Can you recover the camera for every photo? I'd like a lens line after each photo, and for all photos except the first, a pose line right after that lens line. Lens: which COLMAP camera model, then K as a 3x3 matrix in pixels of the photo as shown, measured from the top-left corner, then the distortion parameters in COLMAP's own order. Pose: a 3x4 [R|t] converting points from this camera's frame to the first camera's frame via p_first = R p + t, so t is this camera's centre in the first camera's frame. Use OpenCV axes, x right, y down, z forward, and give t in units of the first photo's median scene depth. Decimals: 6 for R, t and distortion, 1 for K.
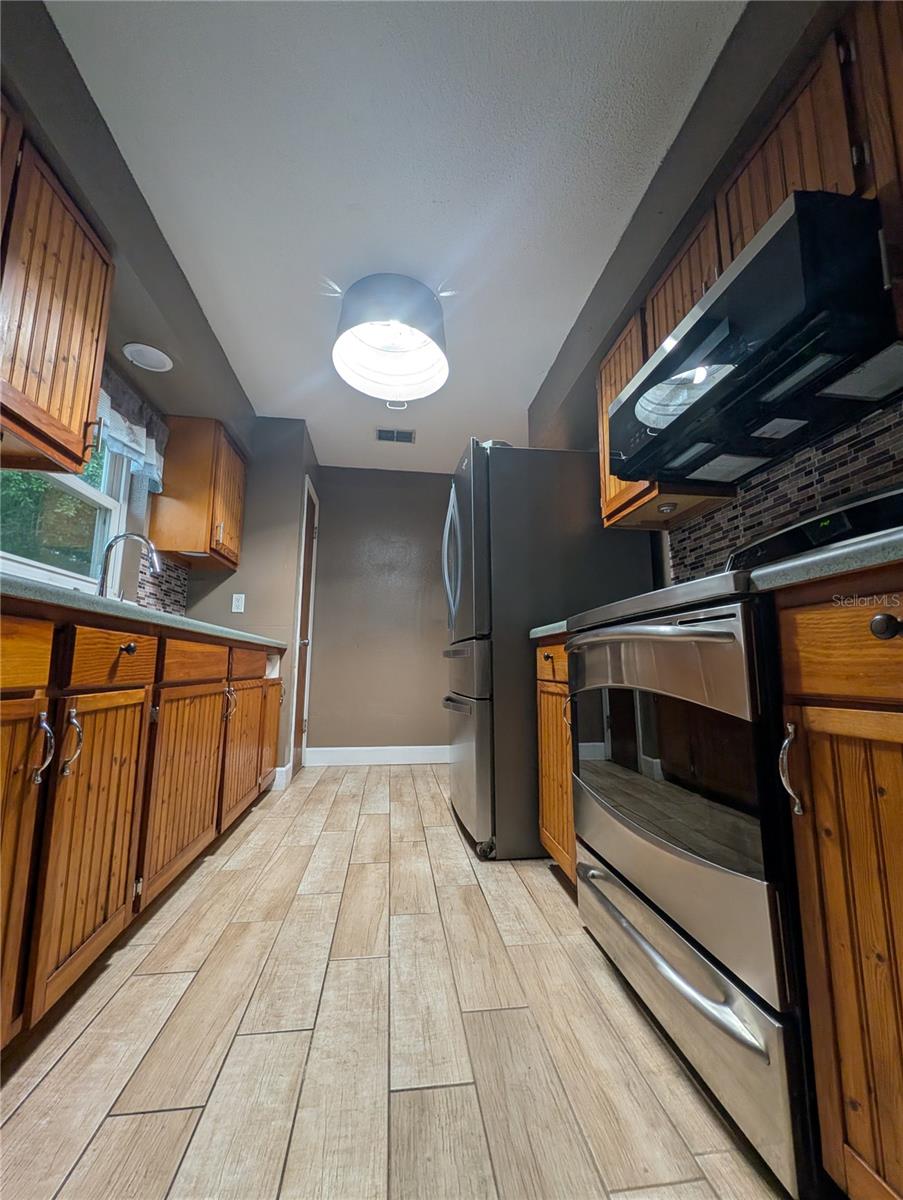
lens RADIAL K [[460.2, 0, 447.0], [0, 460.2, 600.6], [0, 0, 1]] dist [-0.002889, 0.000951]
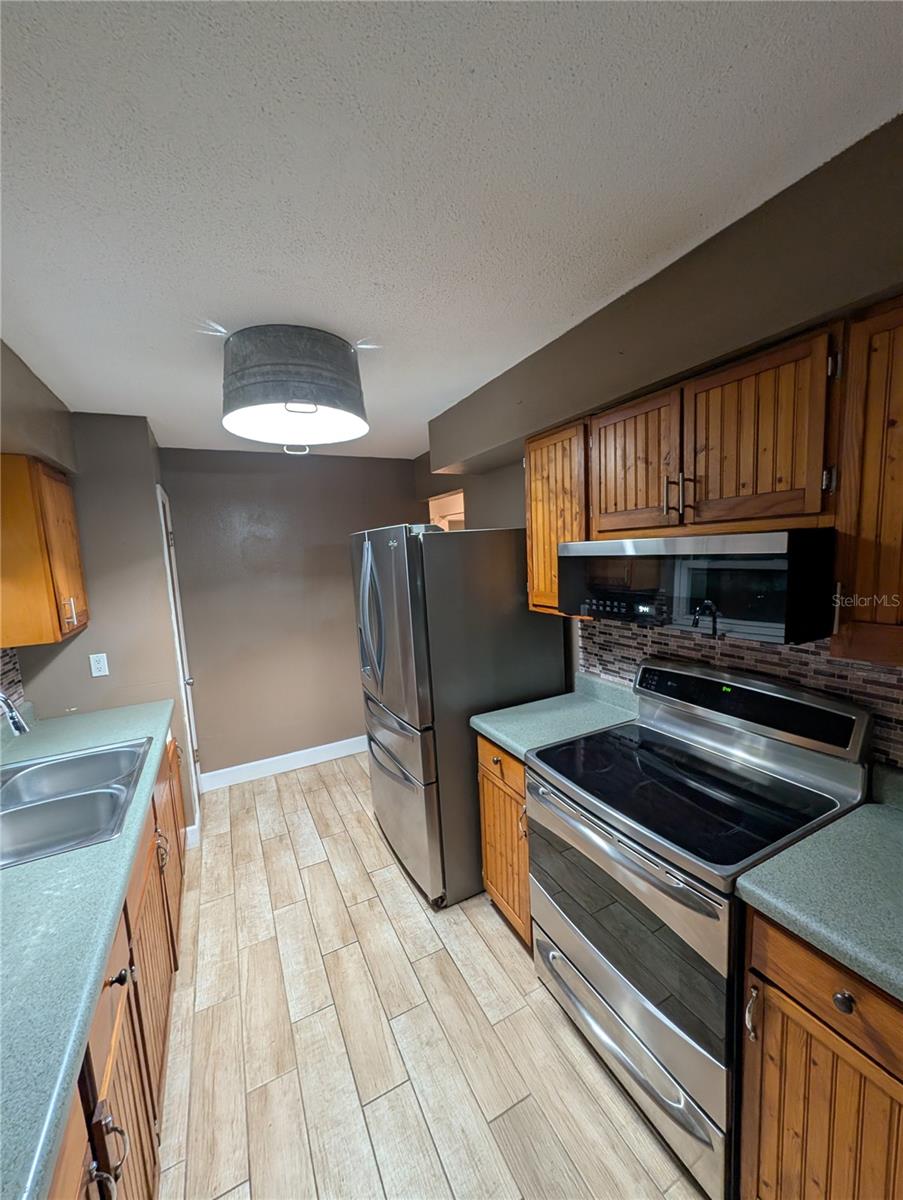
lens RADIAL K [[460.2, 0, 447.3], [0, 460.2, 599.6], [0, 0, 1]] dist [-0.002889, 0.000951]
pose [[0.939954, -0.095179, 0.327762, -0.211028], [0.010618, 0.968019, 0.250654, -0.511269], [-0.341136, -0.232123, 0.910903, 0.108059]]
